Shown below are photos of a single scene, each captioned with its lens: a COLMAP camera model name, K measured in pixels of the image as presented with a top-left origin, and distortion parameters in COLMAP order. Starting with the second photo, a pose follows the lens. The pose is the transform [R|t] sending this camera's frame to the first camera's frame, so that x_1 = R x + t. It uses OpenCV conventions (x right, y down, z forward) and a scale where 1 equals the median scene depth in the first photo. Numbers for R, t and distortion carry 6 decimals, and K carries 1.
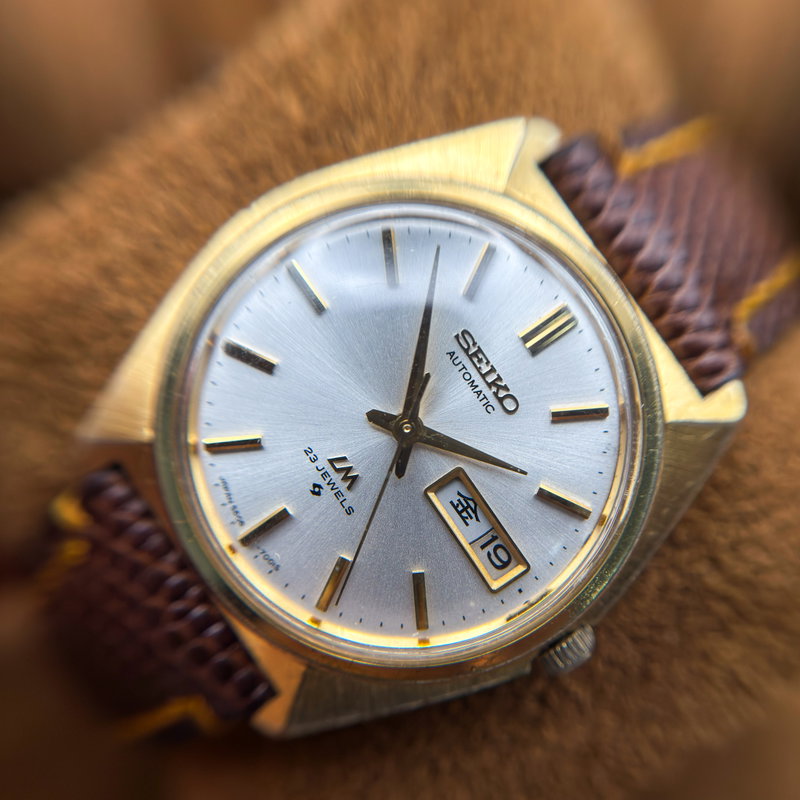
lens RADIAL K [[920.2, 0, 408.5], [0, 920.2, 405.6], [0, 0, 1]] dist [0.653448, 0.000000]
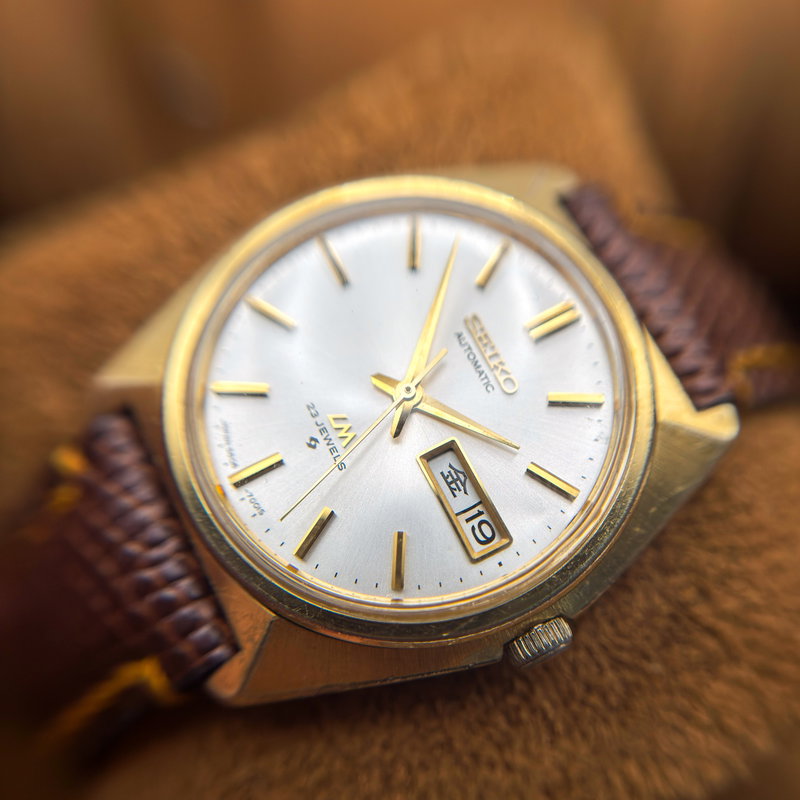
lens RADIAL K [[920.2, 0, 412.0], [0, 920.2, 416.8], [0, 0, 1]] dist [0.653448, 0.000000]
pose [[0.991625, 0.122390, -0.041233, 0.047973], [-0.129143, 0.942738, -0.307518, 0.362403], [0.001235, 0.310268, 0.950648, 0.022605]]
